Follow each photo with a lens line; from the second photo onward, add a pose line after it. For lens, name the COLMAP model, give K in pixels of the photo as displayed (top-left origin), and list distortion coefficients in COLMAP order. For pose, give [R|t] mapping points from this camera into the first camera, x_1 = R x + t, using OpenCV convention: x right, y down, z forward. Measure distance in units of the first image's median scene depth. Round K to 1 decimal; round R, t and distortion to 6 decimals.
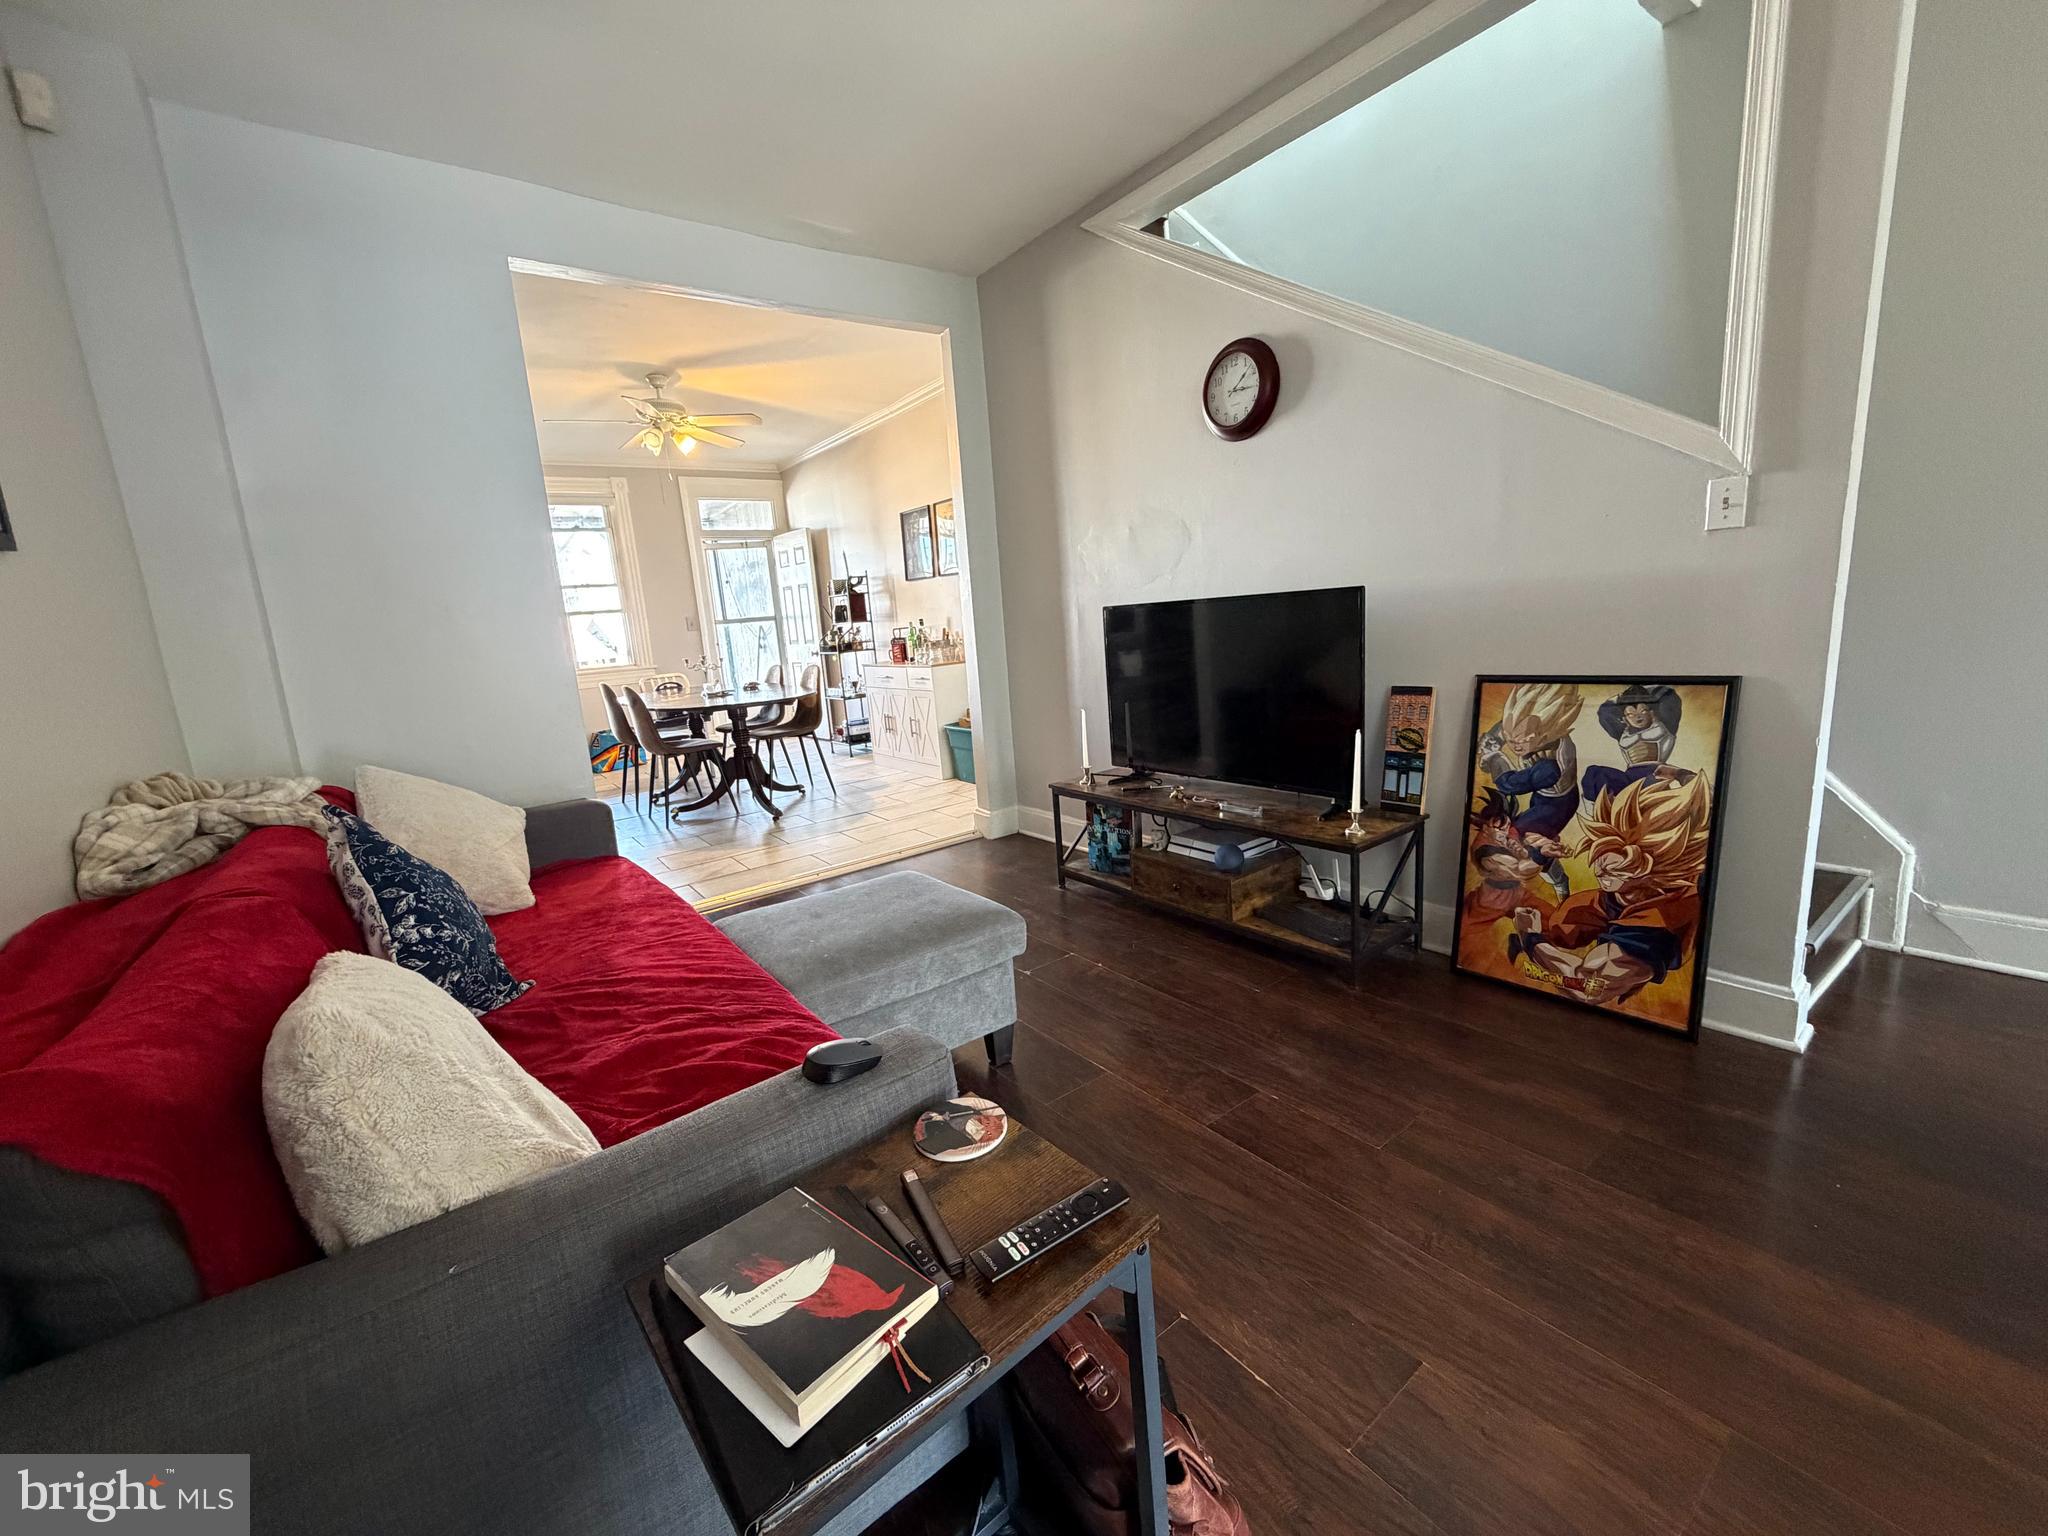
lens RADIAL K [[816.5, 0, 1016.3], [0, 816.5, 770.3], [0, 0, 1]] dist [-0.001377, 0.000404]
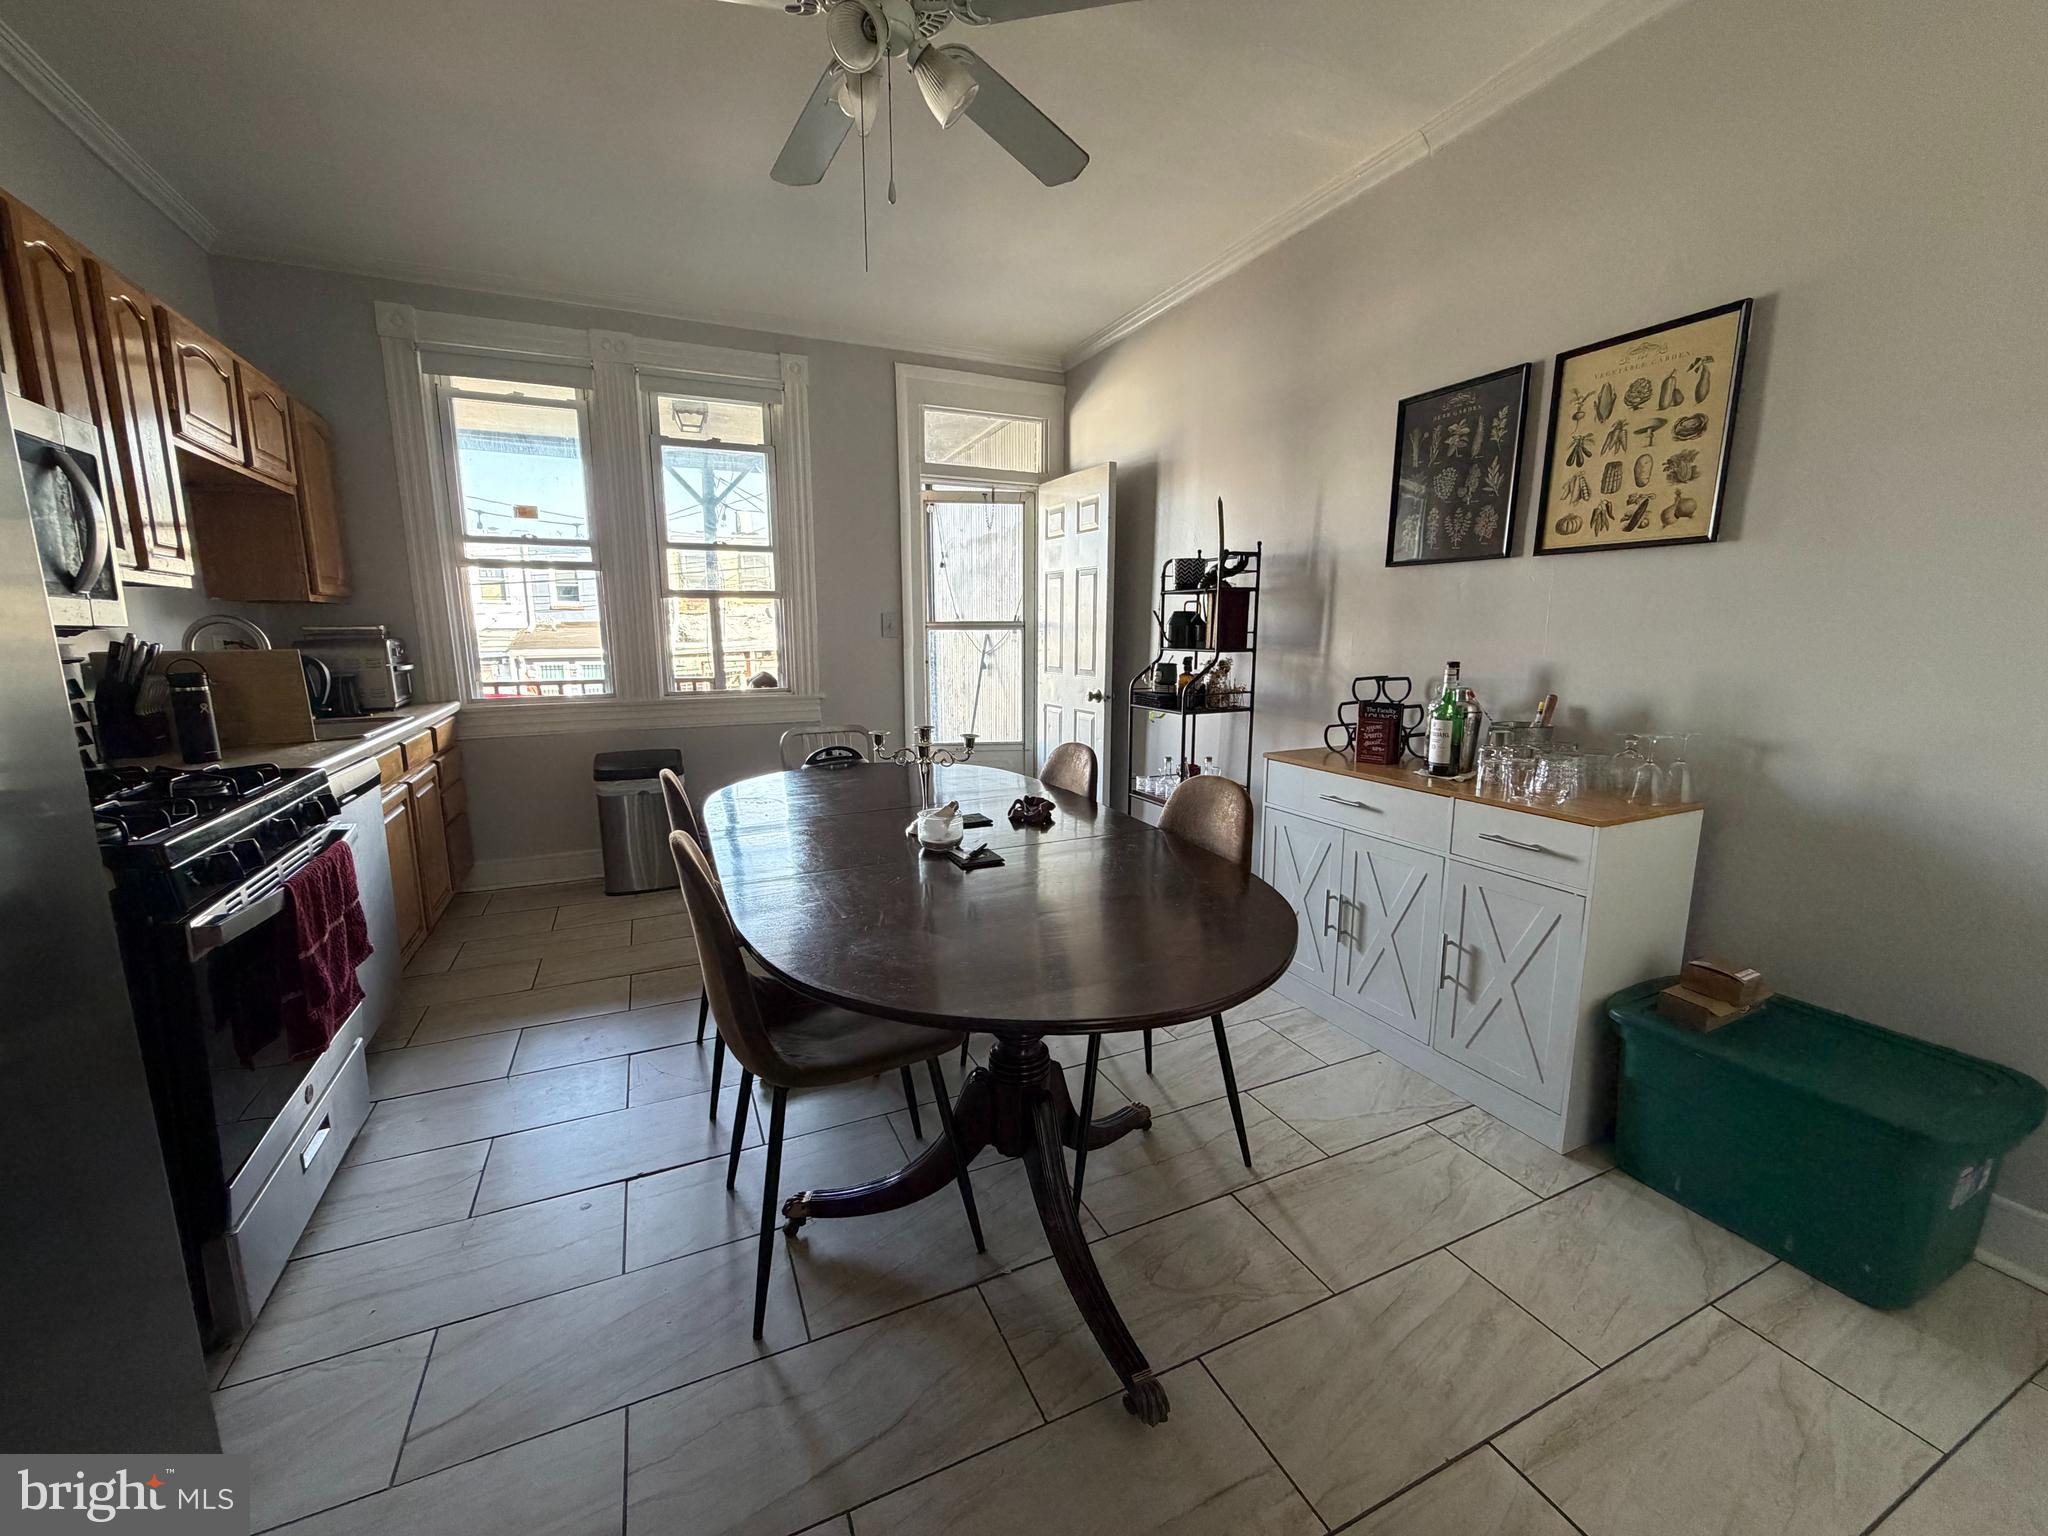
lens RADIAL K [[816.5, 0, 1018.5], [0, 816.5, 768.9], [0, 0, 1]] dist [-0.001377, 0.000404]
pose [[0.976555, 0.104644, -0.188121, -0.213951], [-0.107127, 0.994241, -0.003052, -0.098362], [0.186718, 0.023133, 0.982141, 0.511602]]
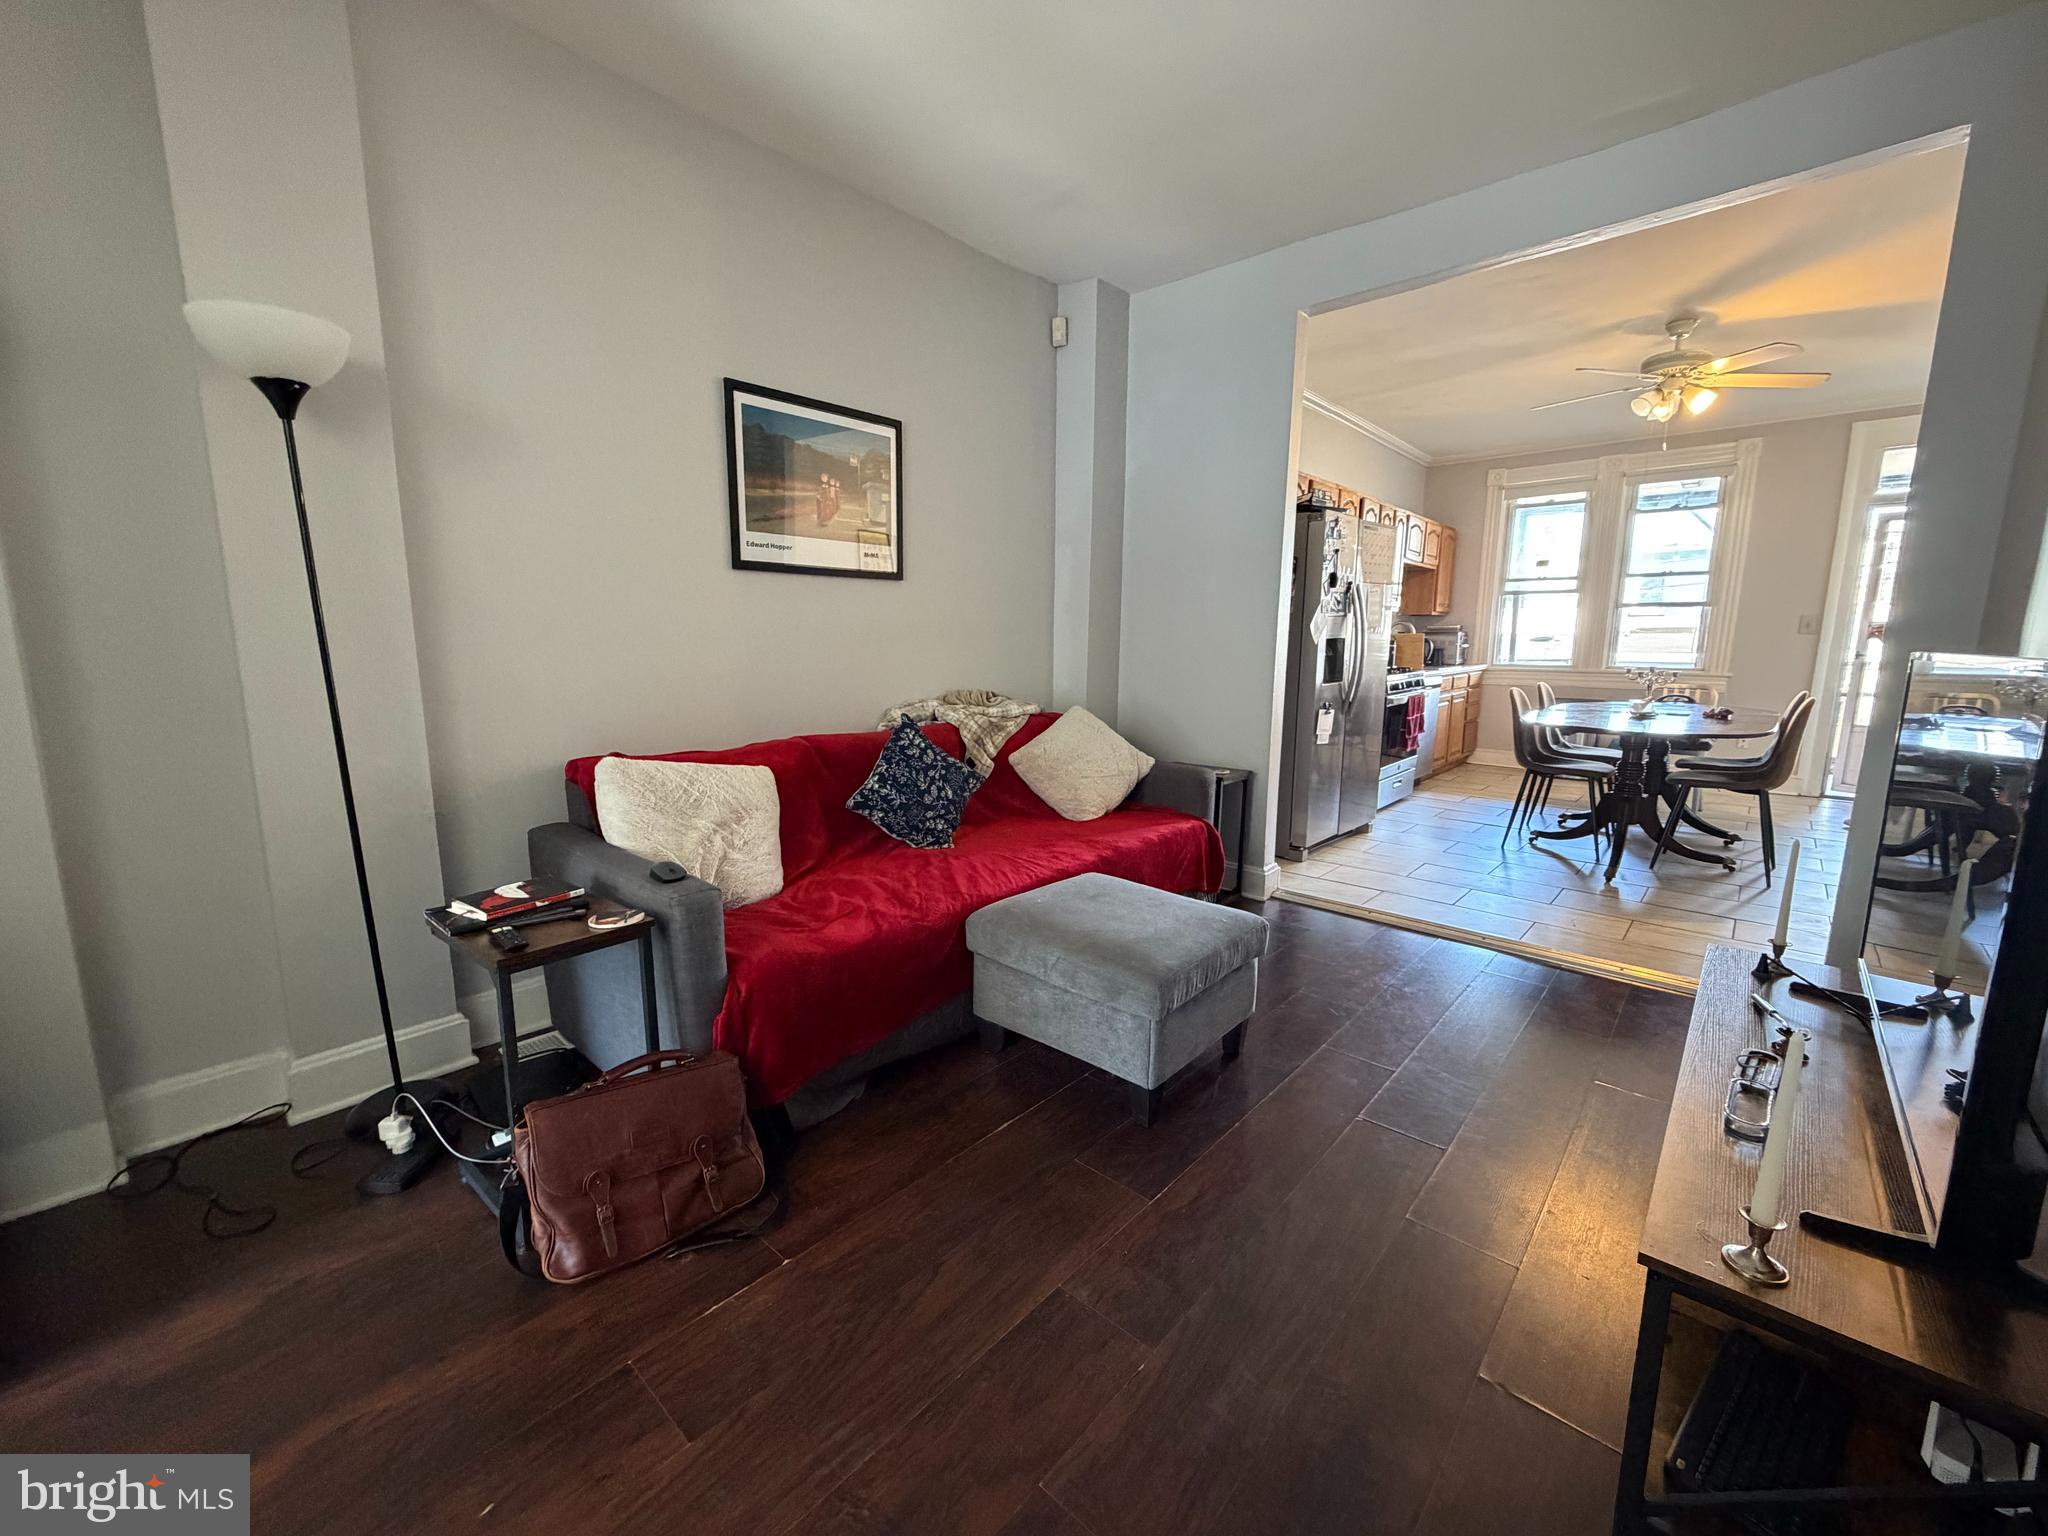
lens RADIAL K [[816.5, 0, 1015.6], [0, 816.5, 769.4], [0, 0, 1]] dist [-0.001377, 0.000404]
pose [[0.193618, 0.232540, -0.953120, 0.224008], [-0.206040, 0.959475, 0.192236, -0.053004], [0.959197, 0.159161, 0.233684, 0.173648]]
